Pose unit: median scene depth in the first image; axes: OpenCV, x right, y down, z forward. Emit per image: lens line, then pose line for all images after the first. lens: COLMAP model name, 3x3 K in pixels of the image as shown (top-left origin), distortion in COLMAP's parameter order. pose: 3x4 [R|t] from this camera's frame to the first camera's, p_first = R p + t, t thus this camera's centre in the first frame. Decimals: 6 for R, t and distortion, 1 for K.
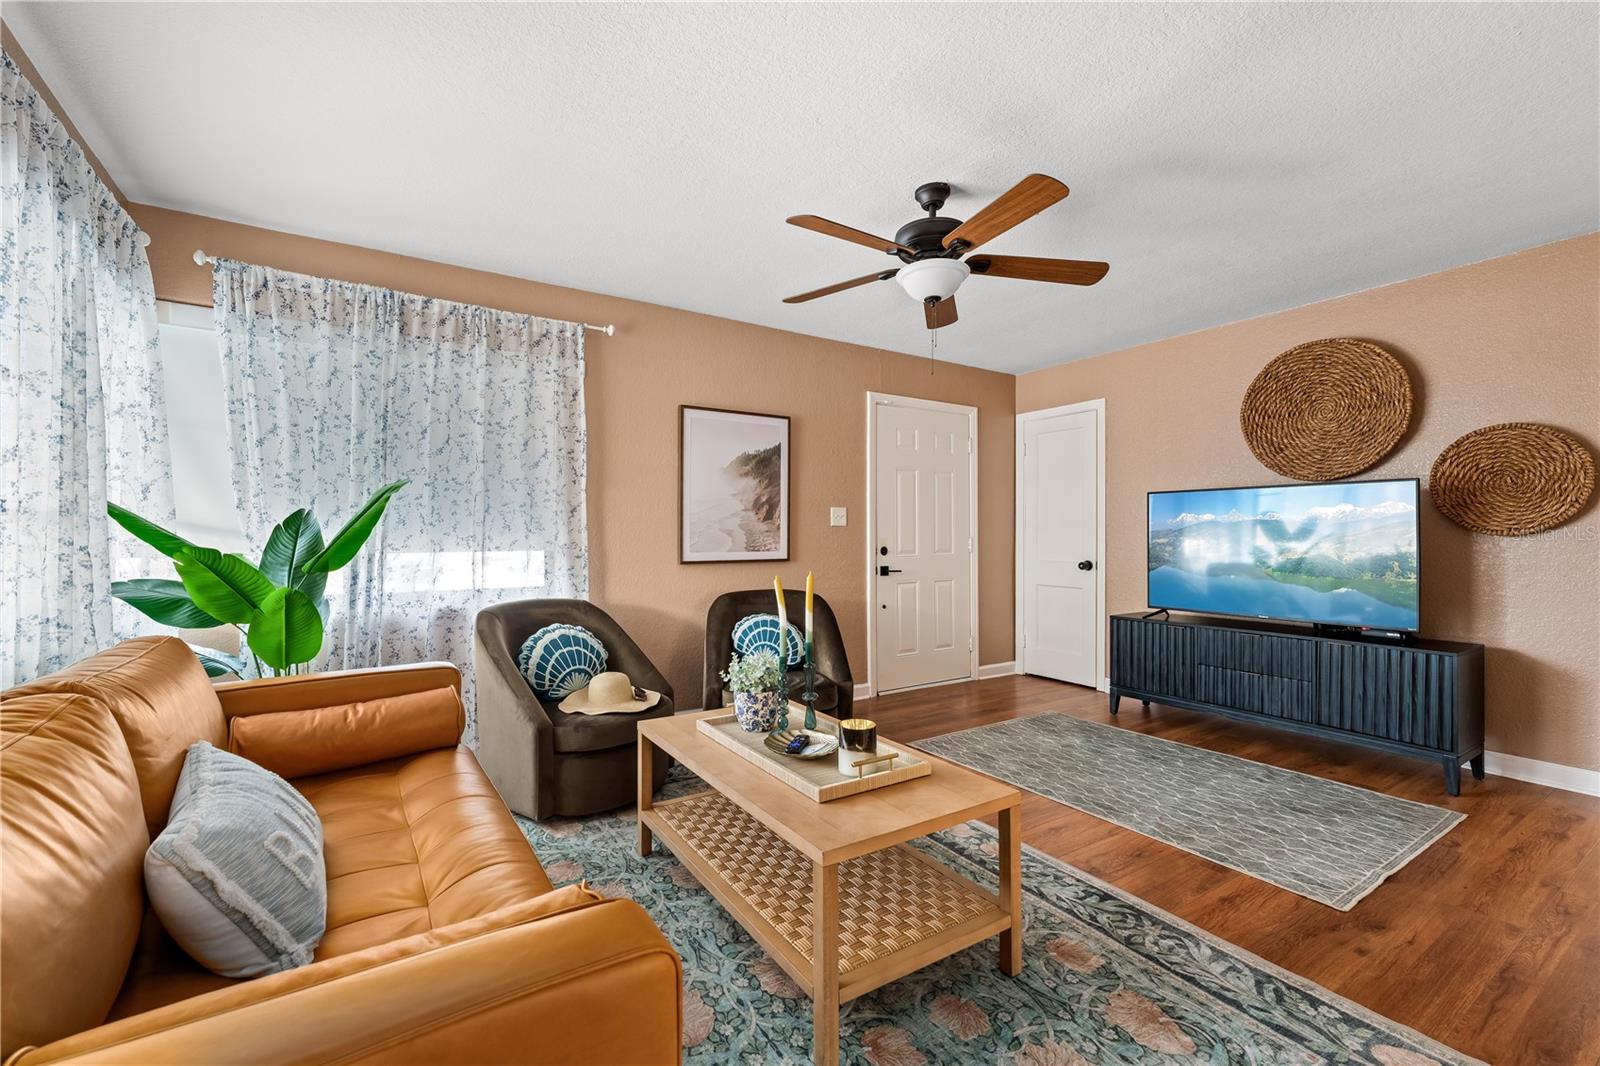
lens RADIAL K [[652.7, 0, 797.0], [0, 652.7, 534.4], [0, 0, 1]] dist [0.001609, -0.000794]
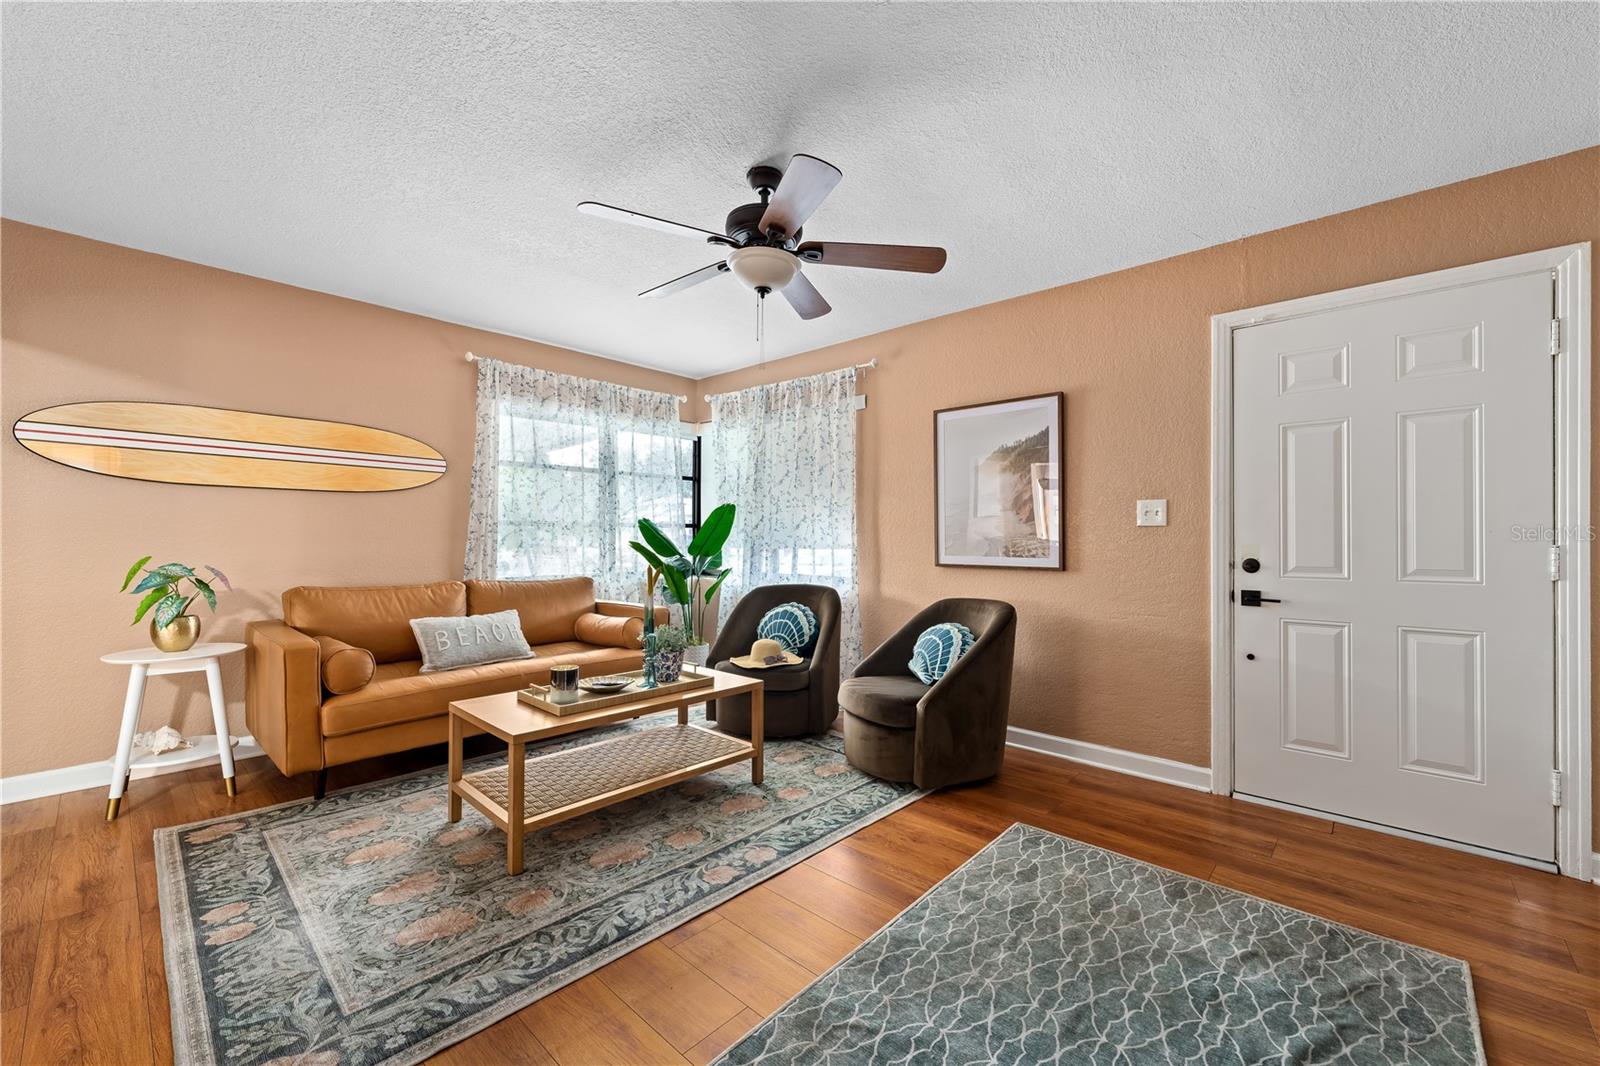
lens RADIAL K [[652.7, 0, 802.4], [0, 652.7, 541.4], [0, 0, 1]] dist [0.001609, -0.000794]
pose [[0.253459, 0.007237, -0.967319, 0.905744], [-0.004346, 0.999970, 0.006343, 0.000989], [0.967336, 0.002596, 0.253483, 0.643321]]
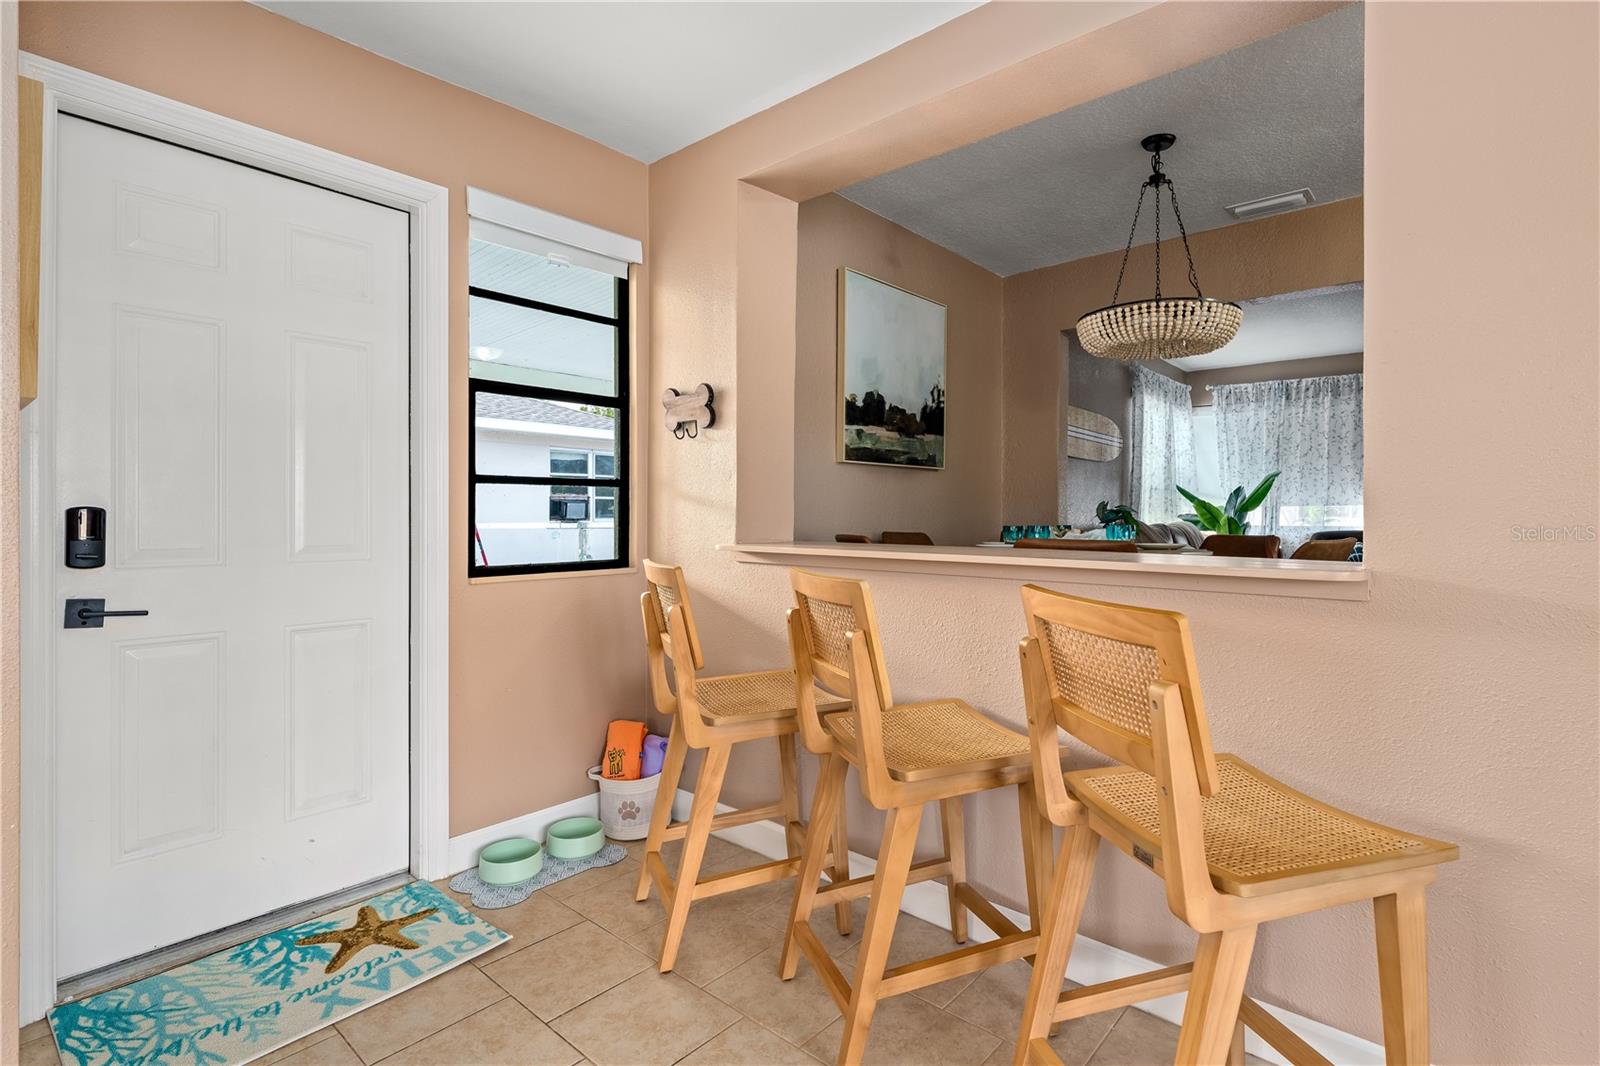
lens RADIAL K [[765.7, 0, 805.1], [0, 765.7, 529.6], [0, 0, 1]] dist [-0.003421, -0.000220]
pose [[0.275530, 0.005747, -0.961275, 1.235205], [-0.010443, 0.999941, 0.002984, 0.106505], [0.961236, 0.009216, 0.275573, -1.071379]]
